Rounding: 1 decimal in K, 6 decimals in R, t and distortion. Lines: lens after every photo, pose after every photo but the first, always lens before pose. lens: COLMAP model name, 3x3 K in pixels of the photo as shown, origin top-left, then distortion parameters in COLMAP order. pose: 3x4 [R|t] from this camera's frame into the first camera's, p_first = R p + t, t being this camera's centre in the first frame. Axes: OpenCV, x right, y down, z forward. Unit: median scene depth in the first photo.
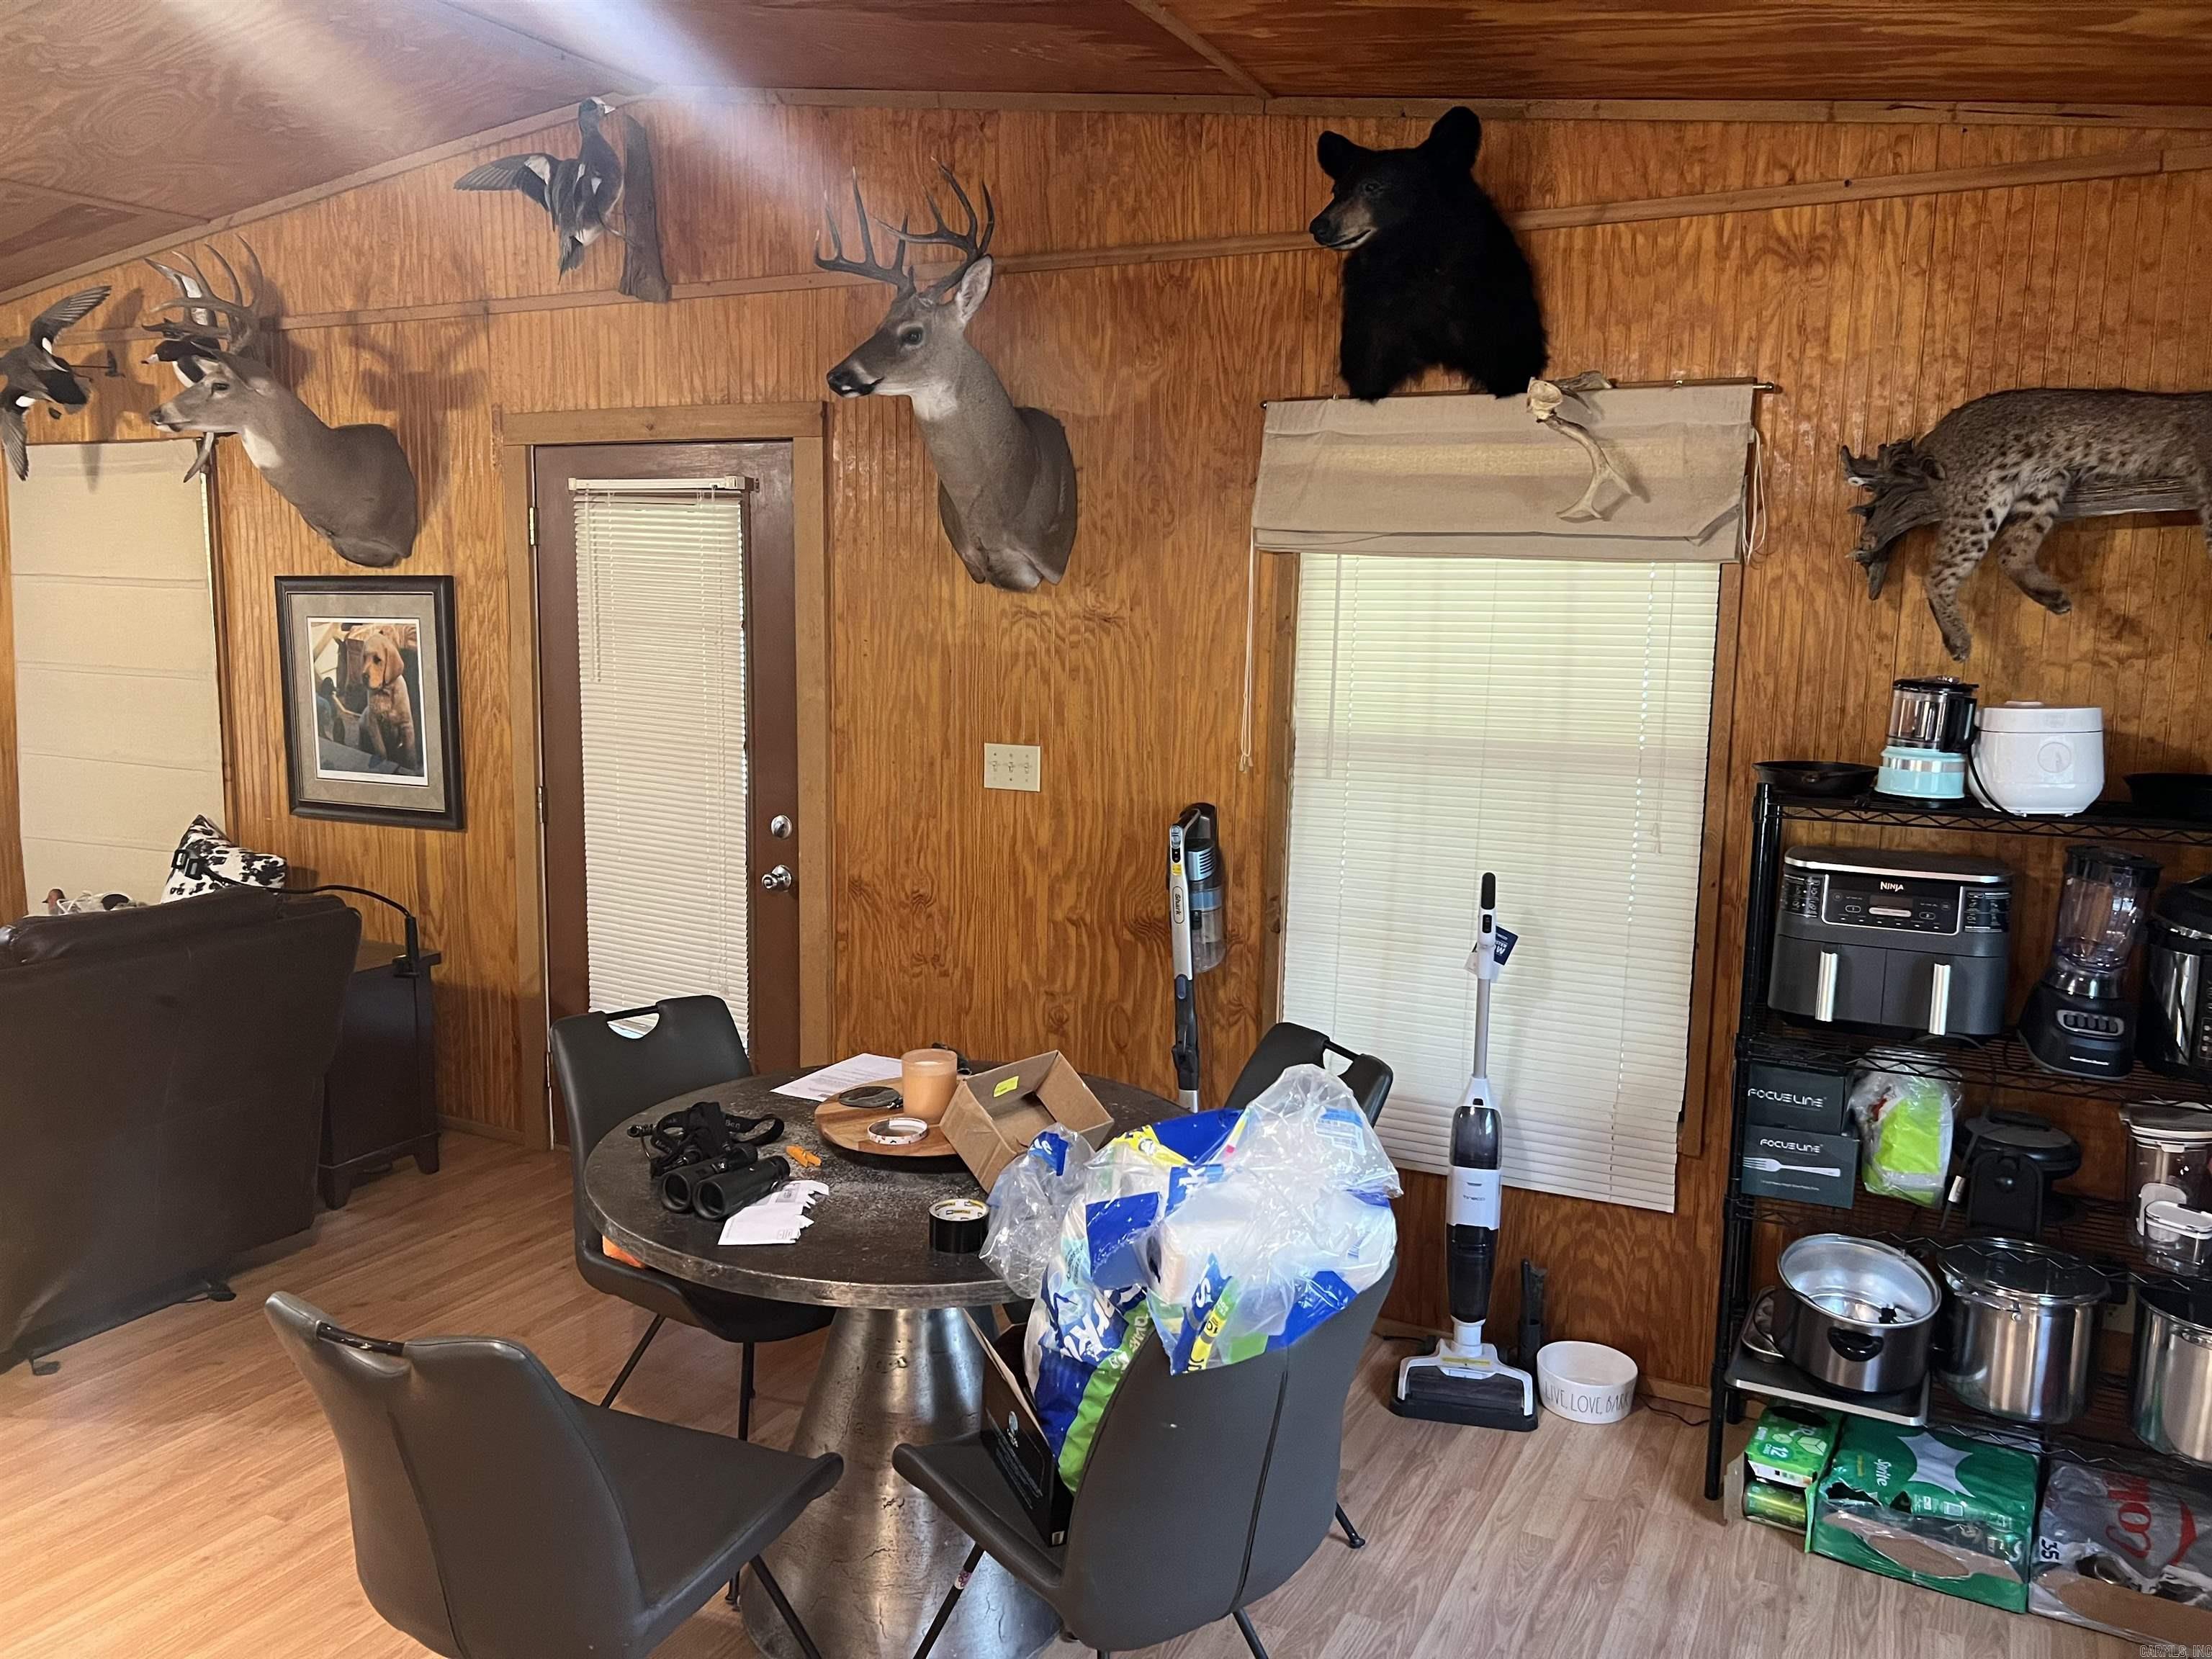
lens RADIAL K [[1660.5, 0, 1113.2], [0, 1660.5, 844.3], [0, 0, 1]] dist [0.055877, -0.062253]
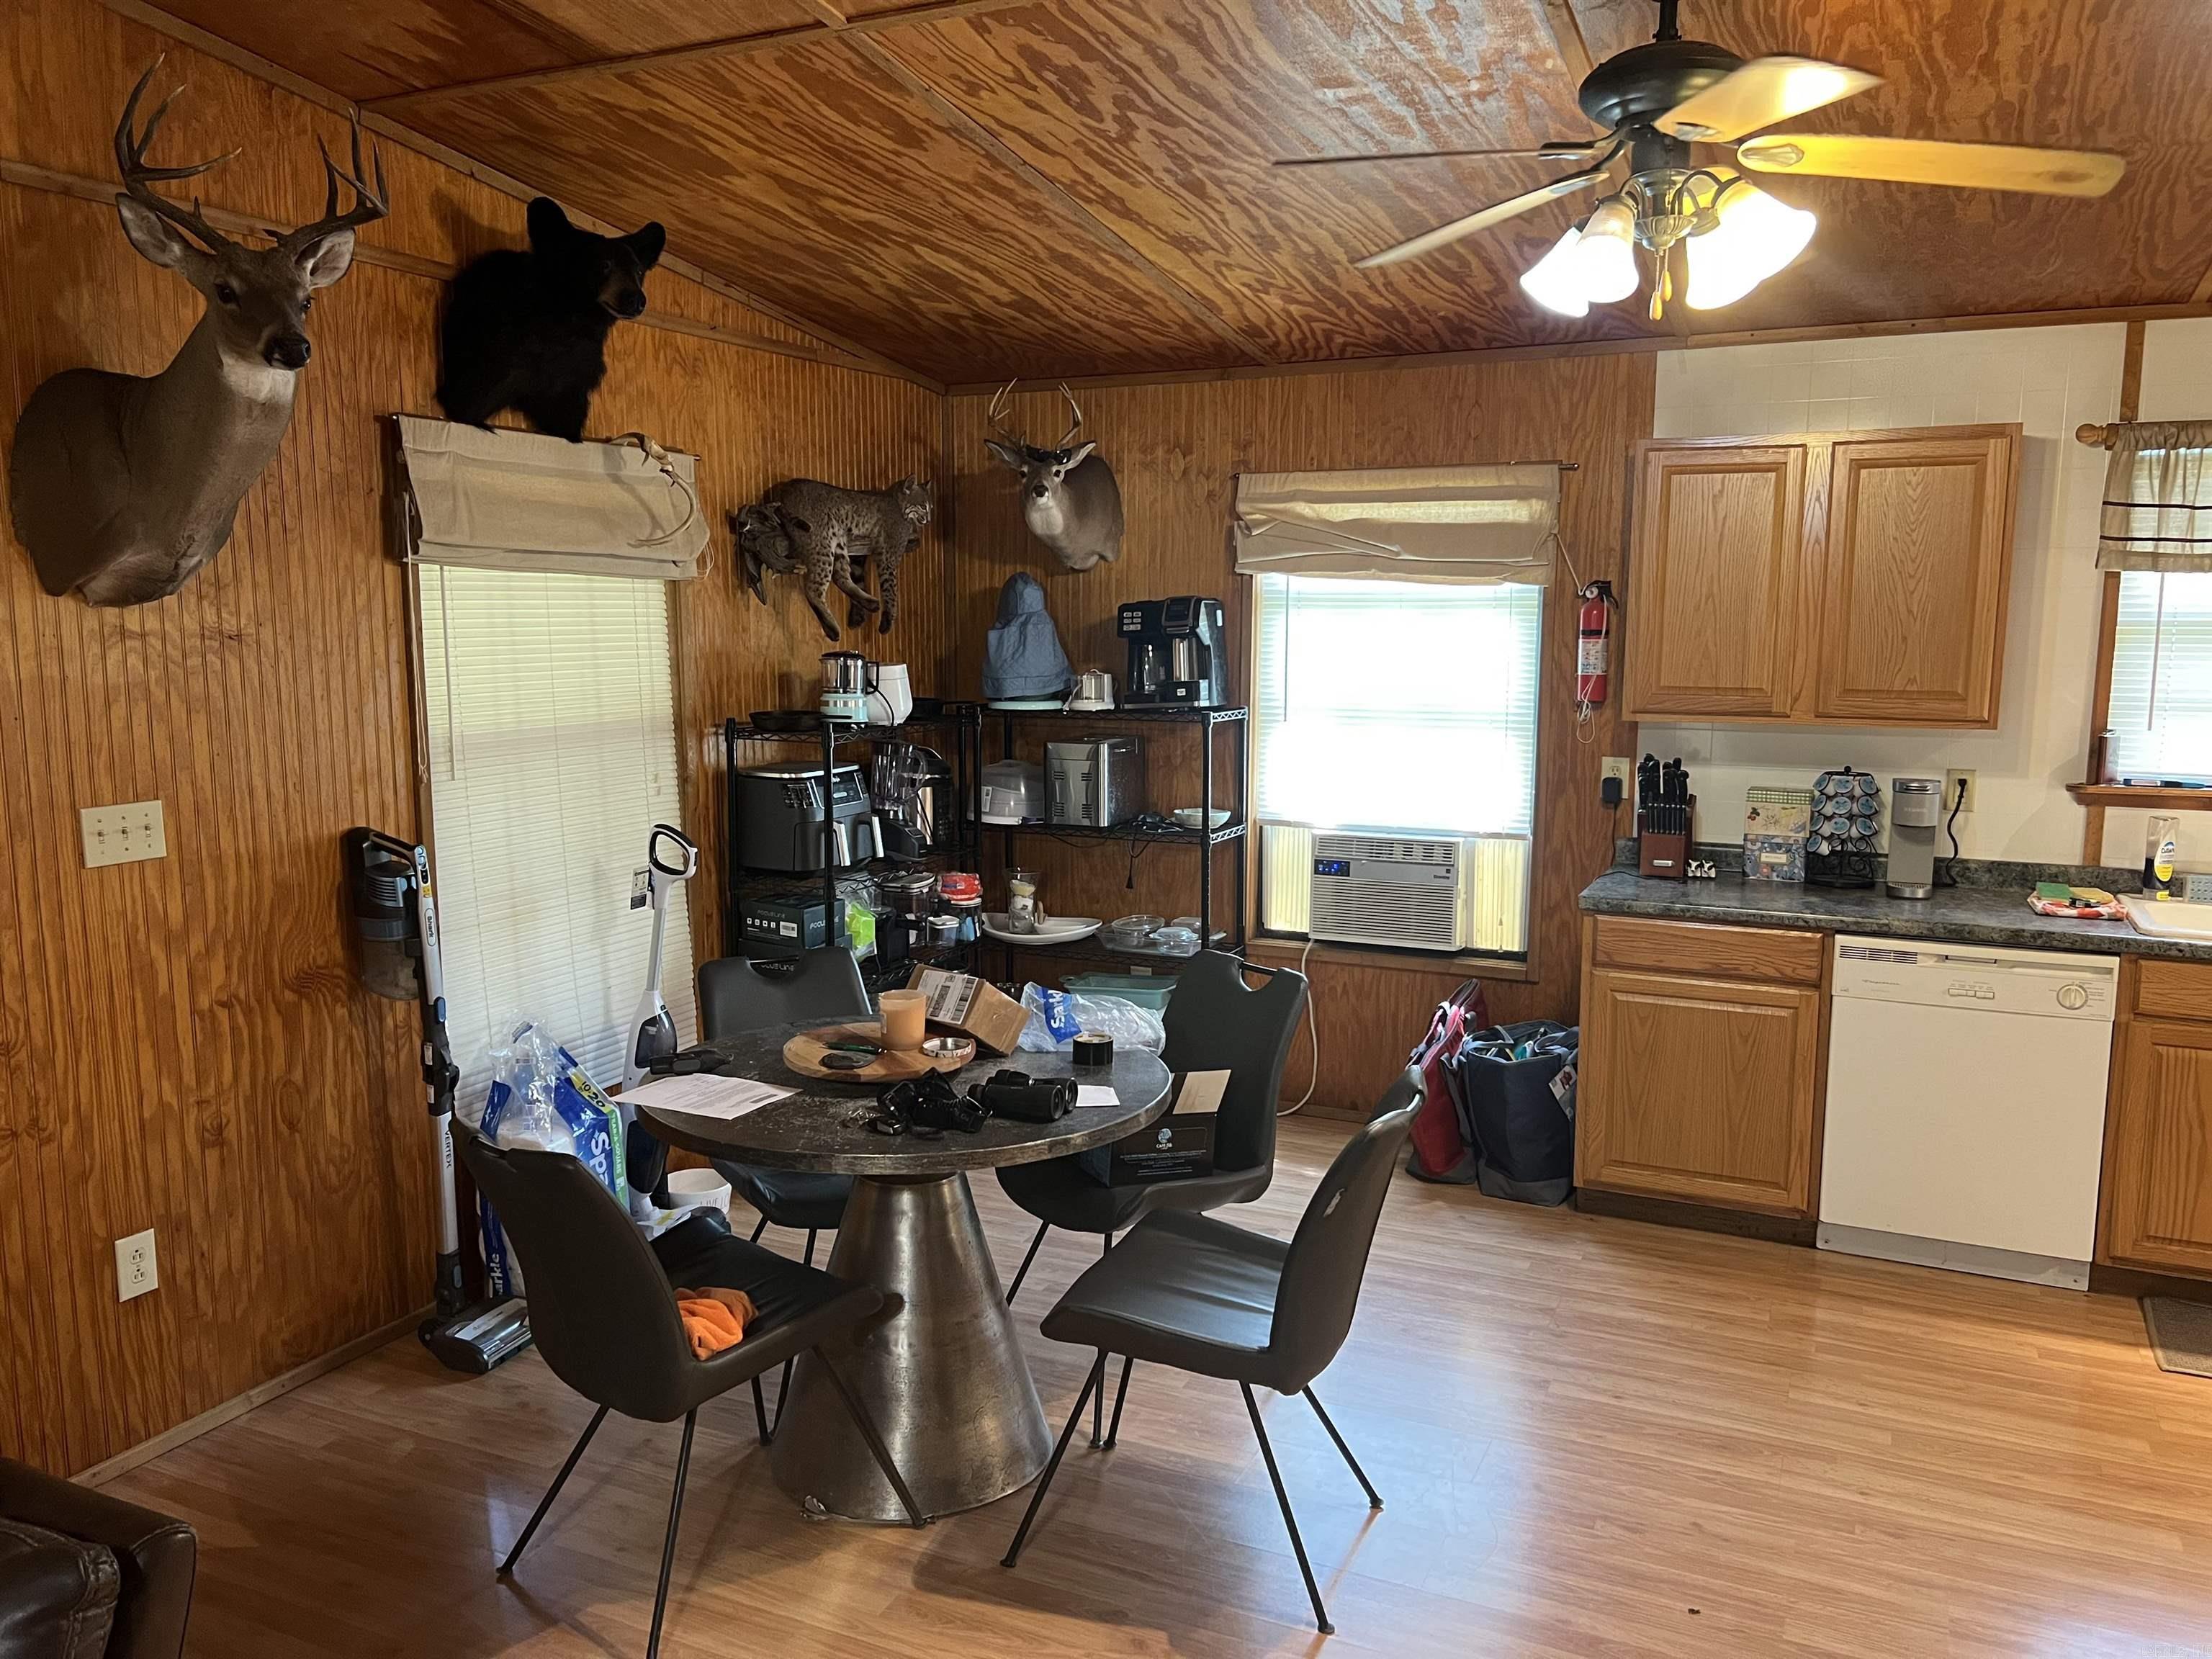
lens RADIAL K [[1660.5, 0, 1103.8], [0, 1660.5, 834.0], [0, 0, 1]] dist [0.055877, -0.062253]
pose [[-0.030354, -0.152223, 0.987880, -0.862486], [0.150285, 0.976405, 0.155072, -0.101005], [-0.988177, 0.153170, -0.006761, 0.566475]]
